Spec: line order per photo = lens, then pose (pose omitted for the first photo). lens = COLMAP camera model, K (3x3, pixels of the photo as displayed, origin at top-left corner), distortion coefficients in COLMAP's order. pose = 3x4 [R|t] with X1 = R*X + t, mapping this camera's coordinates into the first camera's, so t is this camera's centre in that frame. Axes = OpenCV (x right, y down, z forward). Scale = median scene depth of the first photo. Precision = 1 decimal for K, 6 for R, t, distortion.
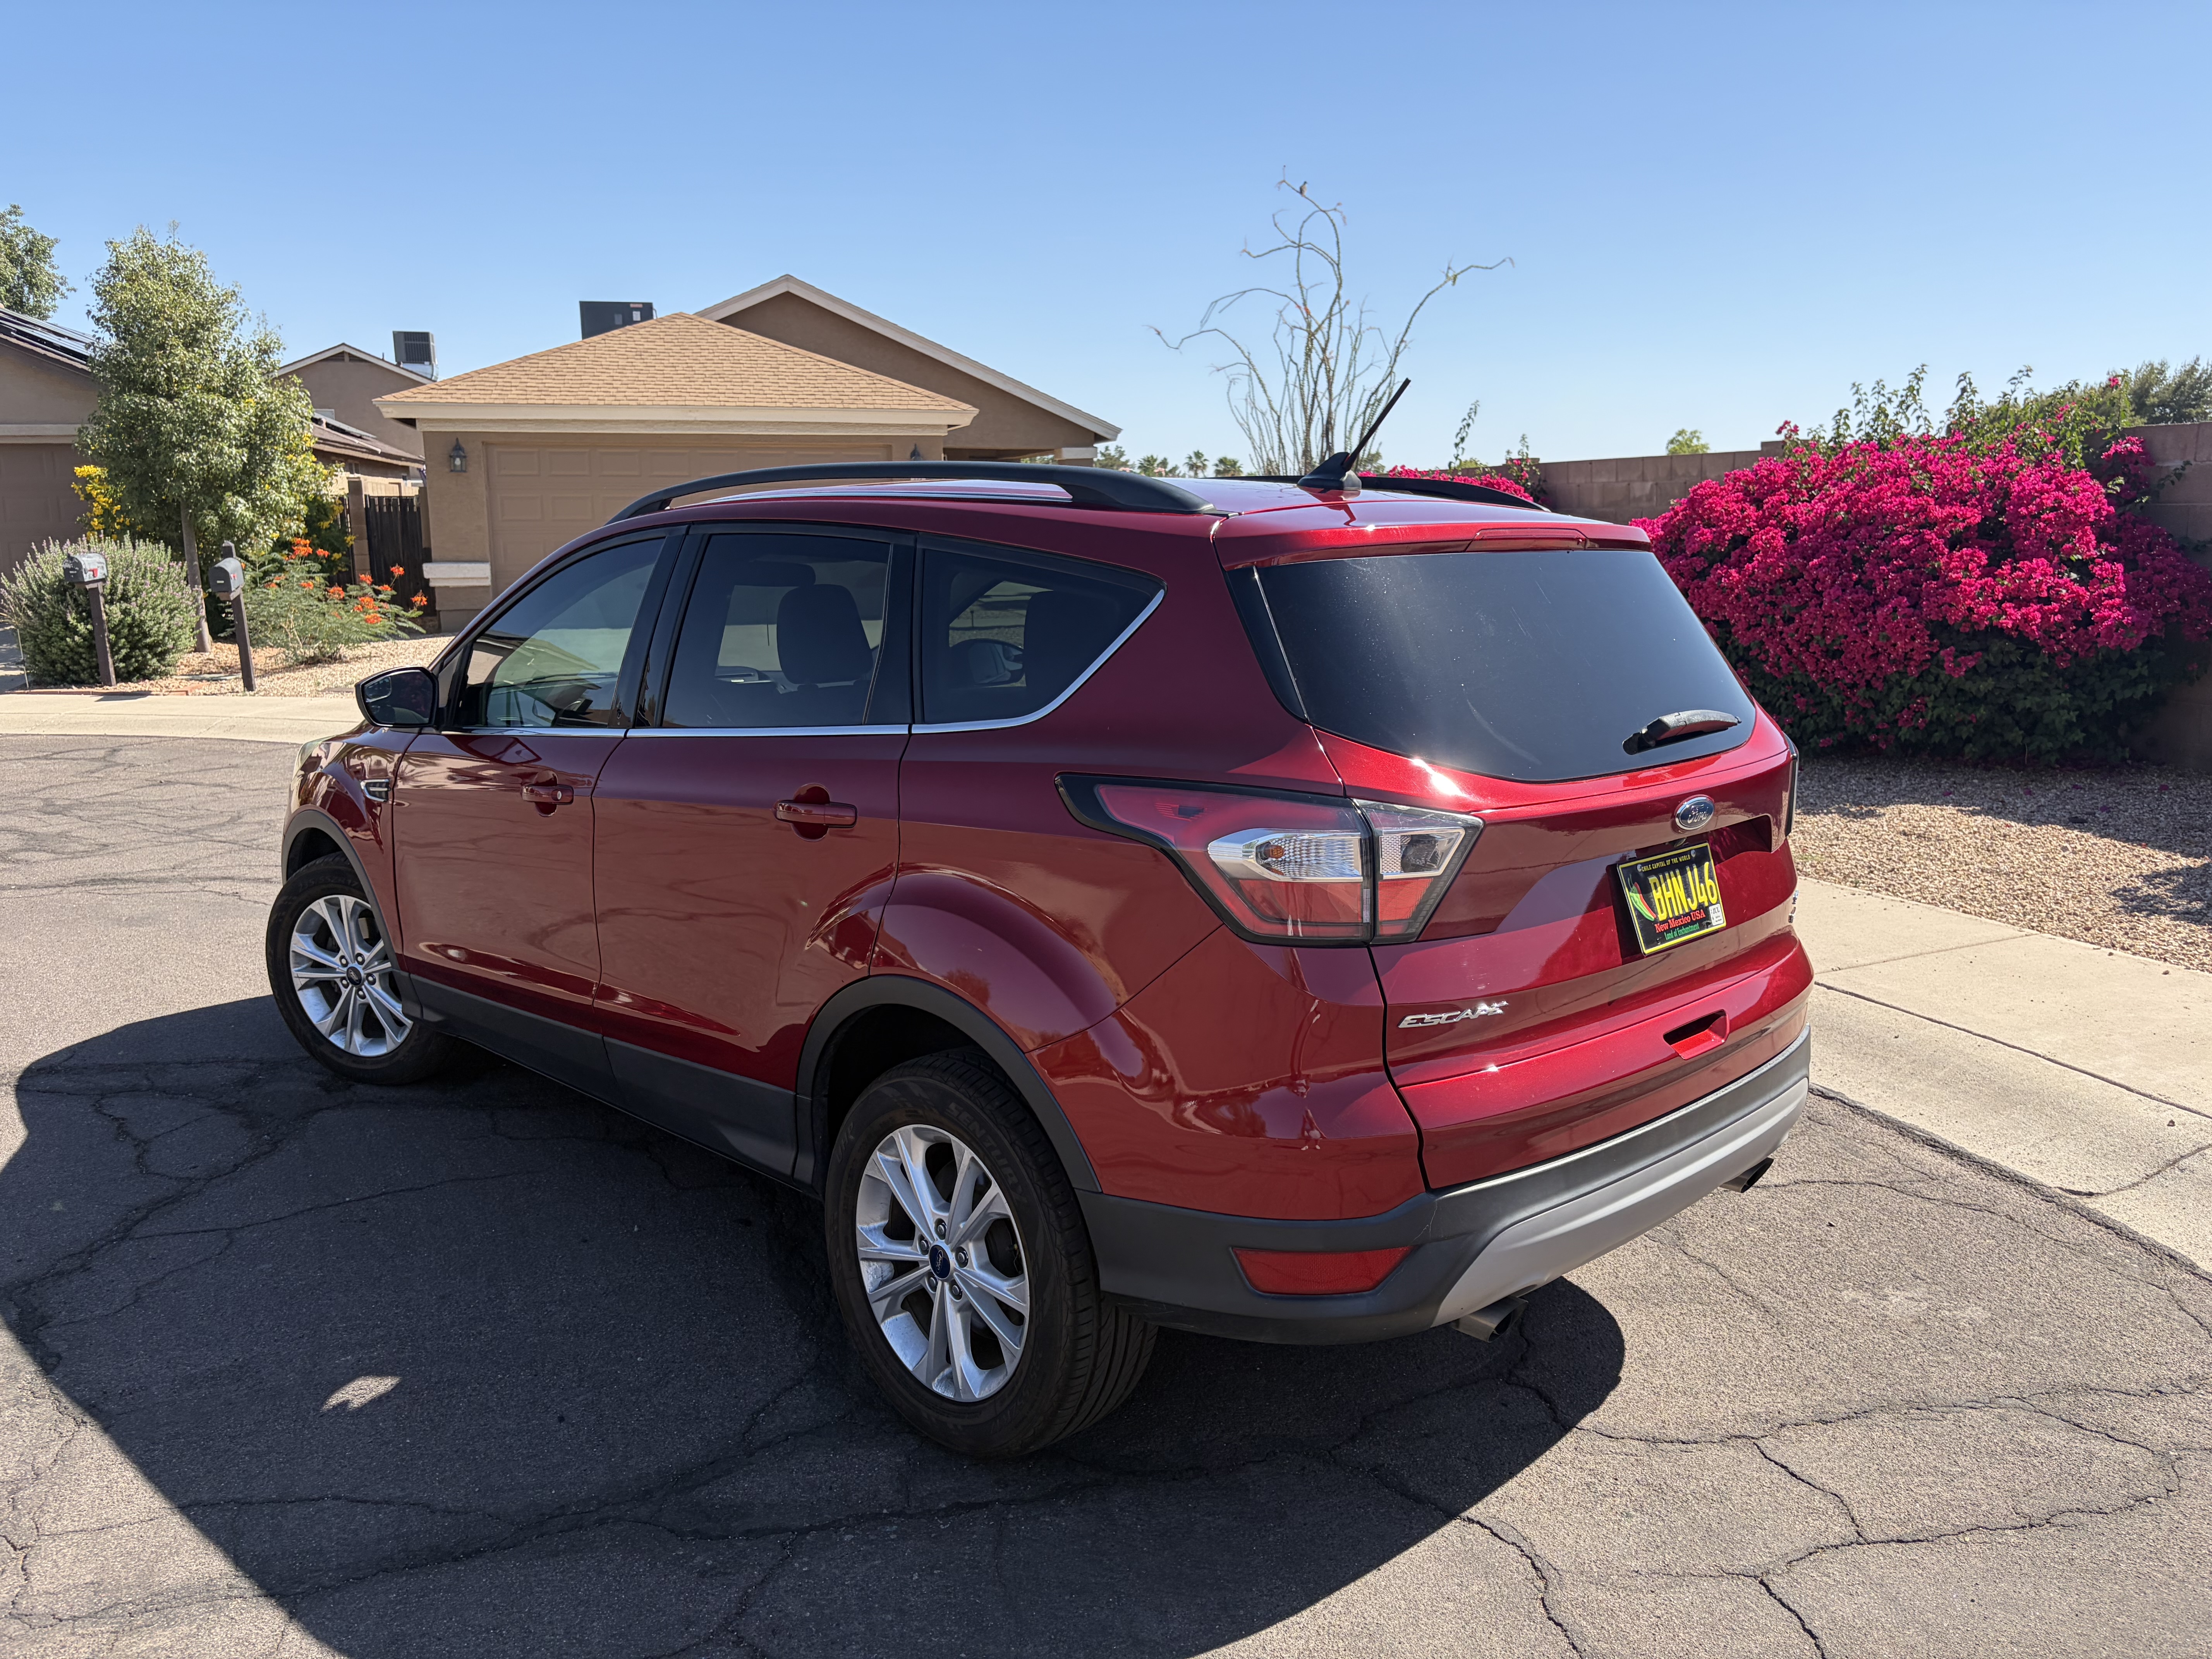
lens RADIAL K [[1670.7, 0, 1106.0], [0, 1670.7, 829.5], [0, 0, 1]] dist [0.071709, -0.094157]
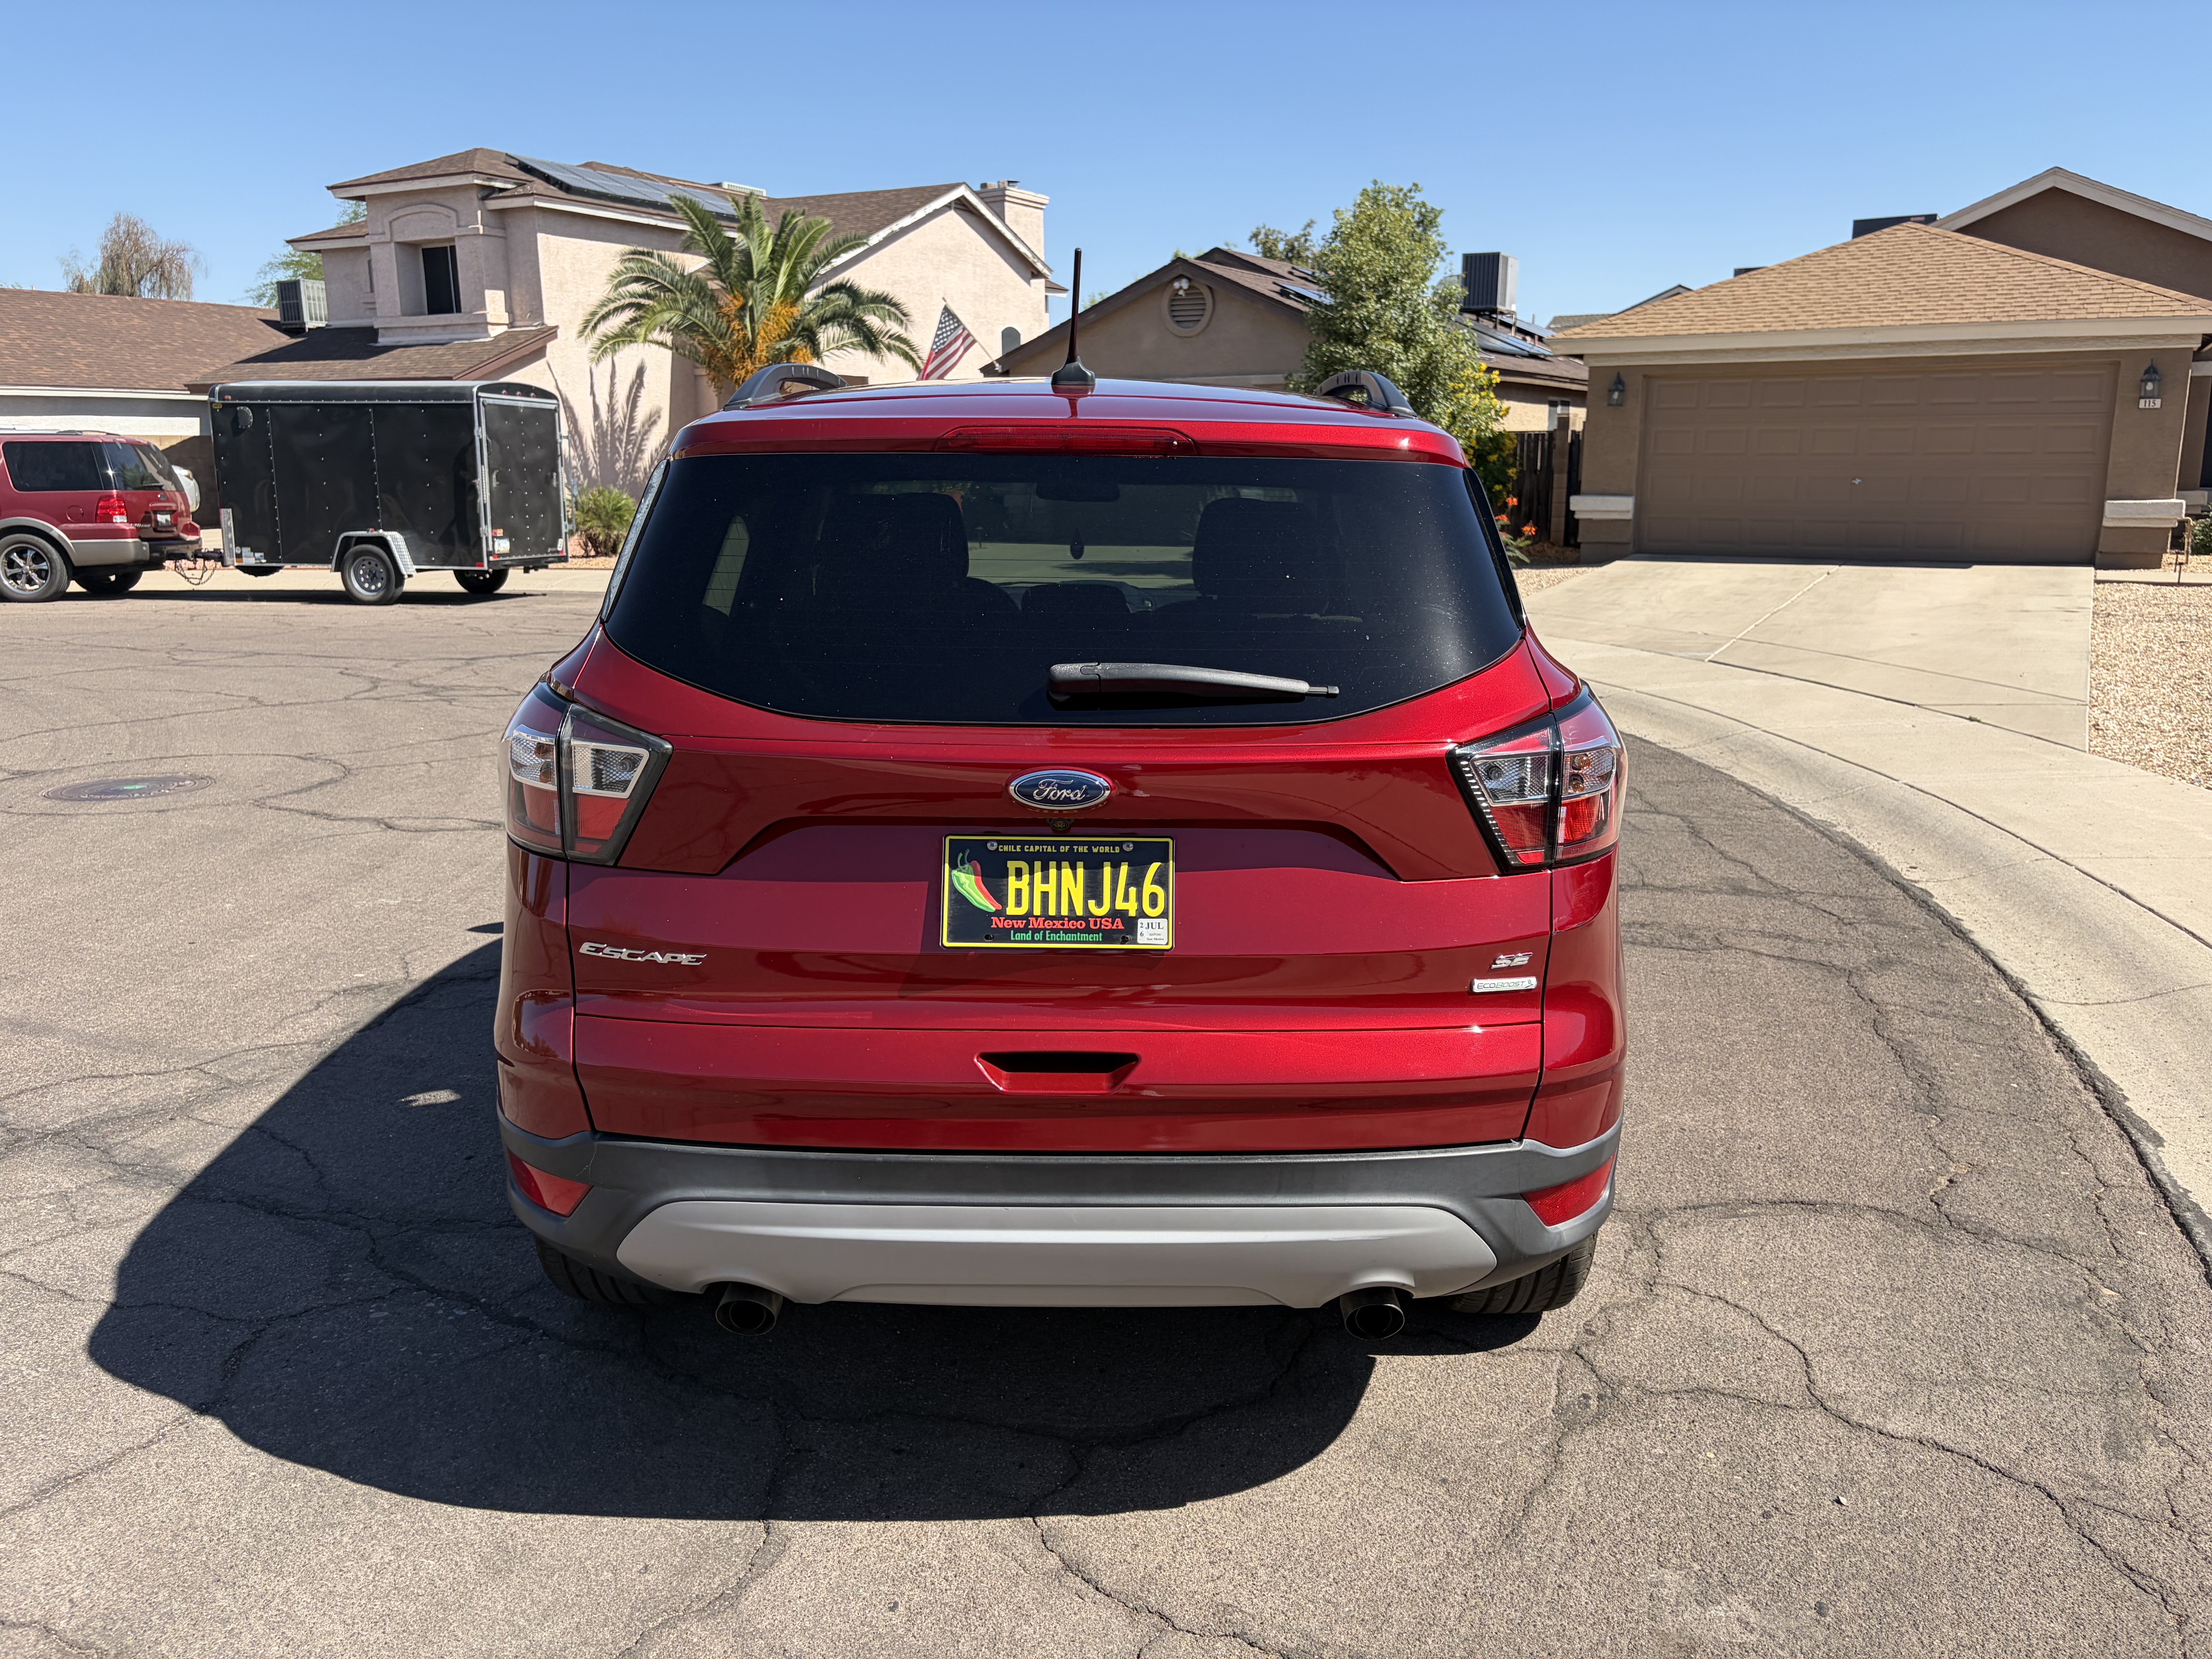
lens RADIAL K [[1687.0, 0, 1127.5], [0, 1687.0, 827.7], [0, 0, 1]] dist [0.010559, 0.002847]
pose [[0.727161, 0.149136, -0.670072, 0.141701], [-0.126651, 0.988505, 0.082567, -0.009517], [0.674683, 0.024826, 0.737690, 0.069807]]
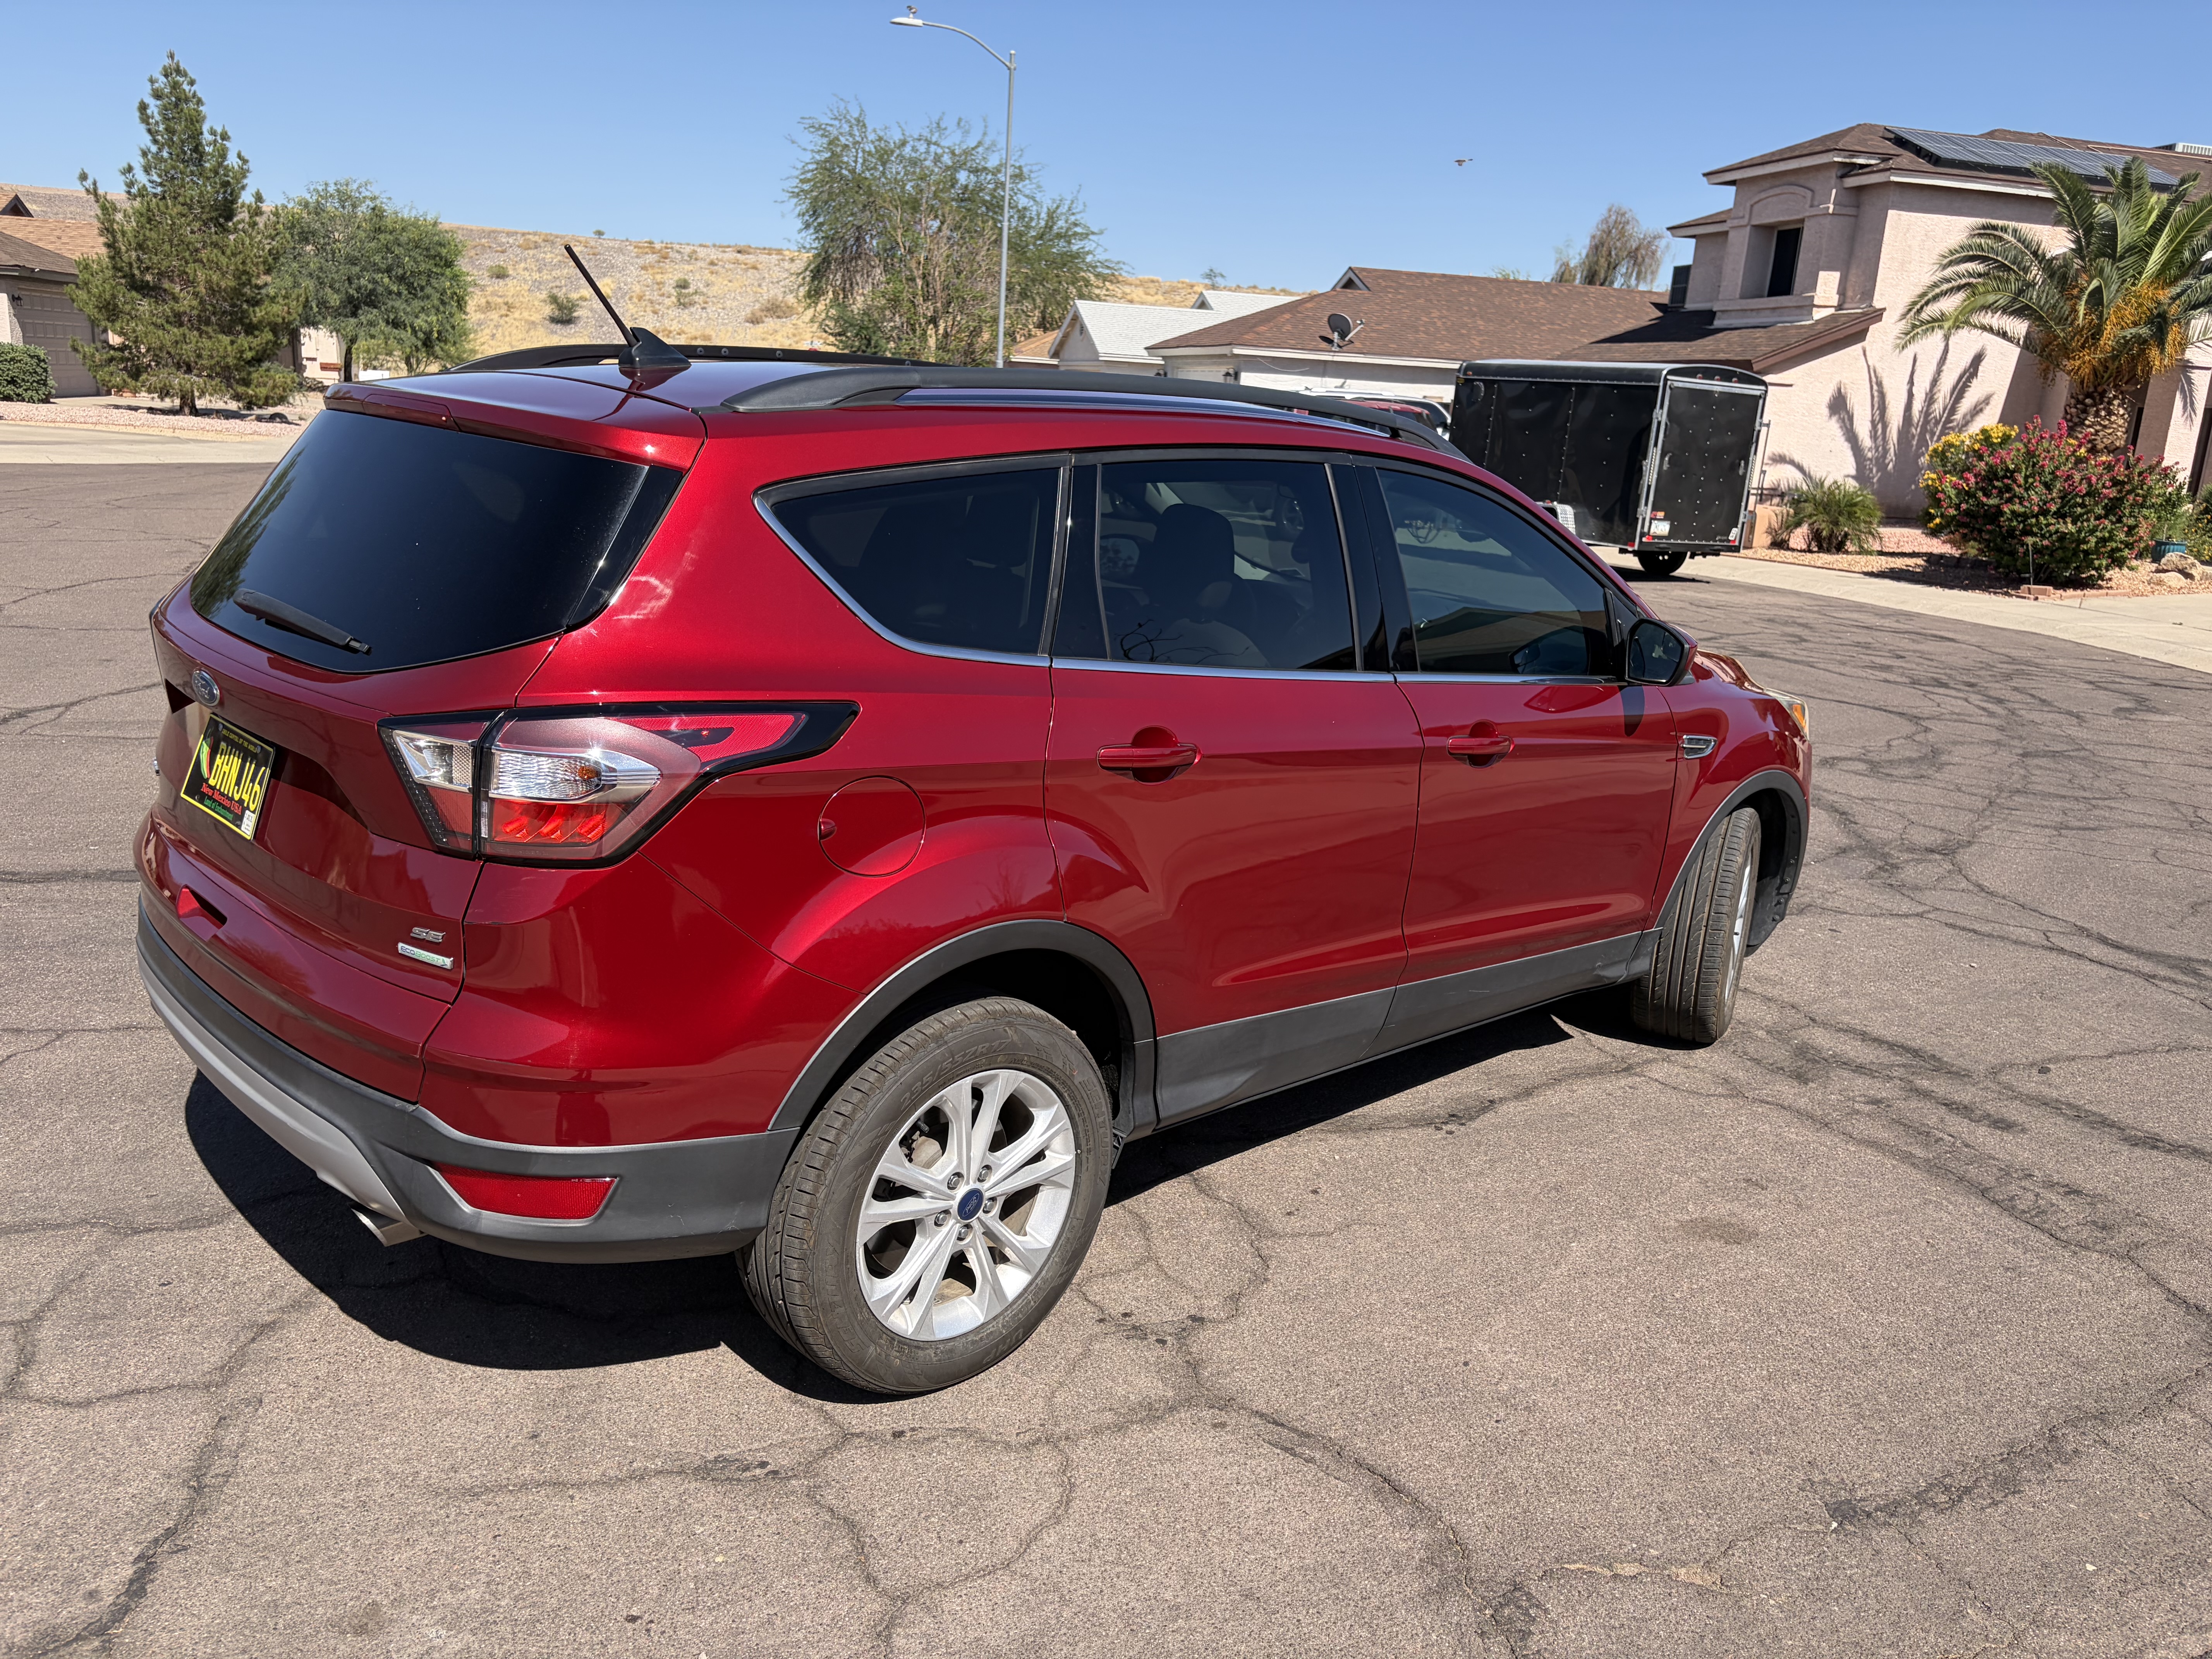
lens RADIAL K [[1687.8, 0, 1106.0], [0, 1687.8, 829.5], [0, 0, 1]] dist [0.023565, 0.002269]
pose [[0.002477, 0.253389, -0.967361, 0.208181], [-0.245169, 0.937994, 0.245069, -0.047518], [0.969477, 0.236560, 0.064447, 0.229767]]
